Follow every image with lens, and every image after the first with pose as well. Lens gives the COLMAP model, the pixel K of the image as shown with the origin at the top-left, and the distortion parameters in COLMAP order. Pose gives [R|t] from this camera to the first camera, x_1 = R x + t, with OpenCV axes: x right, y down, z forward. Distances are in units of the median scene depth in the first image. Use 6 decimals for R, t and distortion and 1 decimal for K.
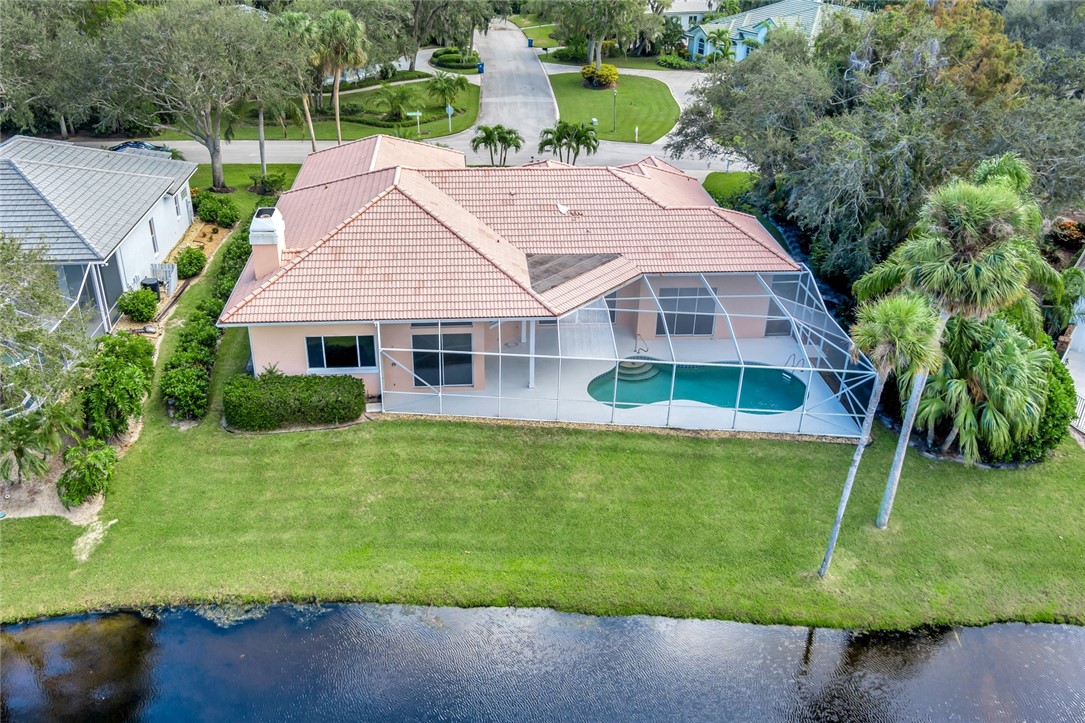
lens RADIAL K [[873.6, 0, 542.5], [0, 873.6, 361.5], [0, 0, 1]] dist [-0.070006, 0.004689]
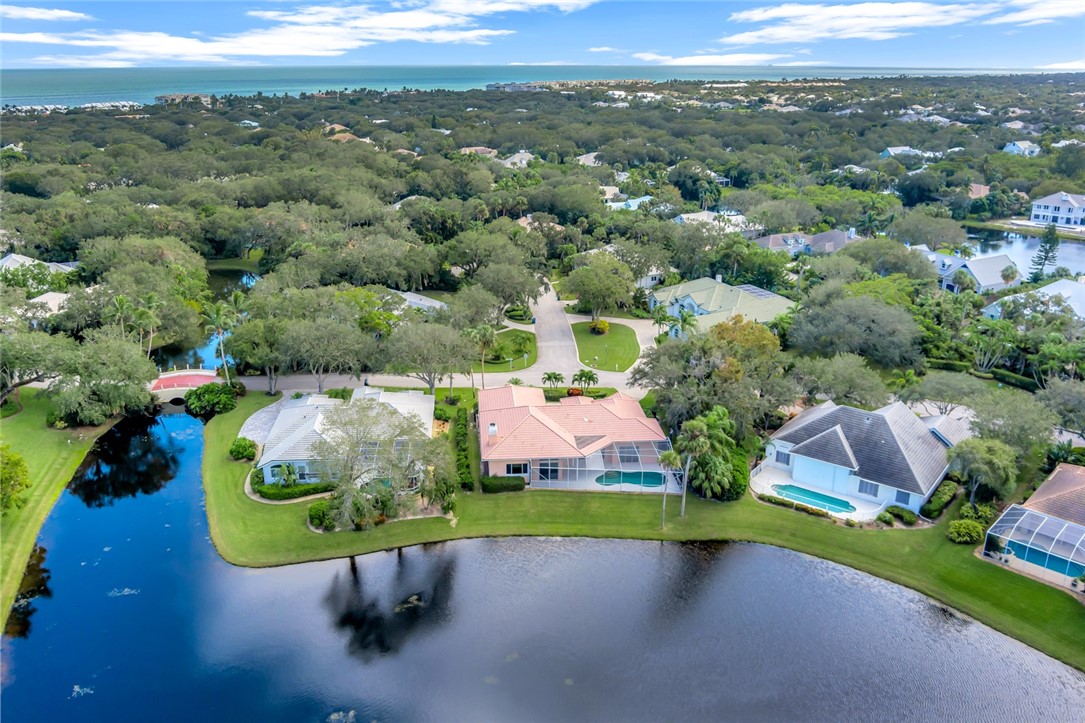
lens RADIAL K [[873.6, 0, 542.5], [0, 873.6, 361.5], [0, 0, 1]] dist [-0.070006, 0.004689]
pose [[0.999924, -0.011050, -0.005421, -0.118035], [0.010042, 0.987083, -0.159895, 0.111876], [0.007118, 0.159829, 0.987119, -2.185752]]
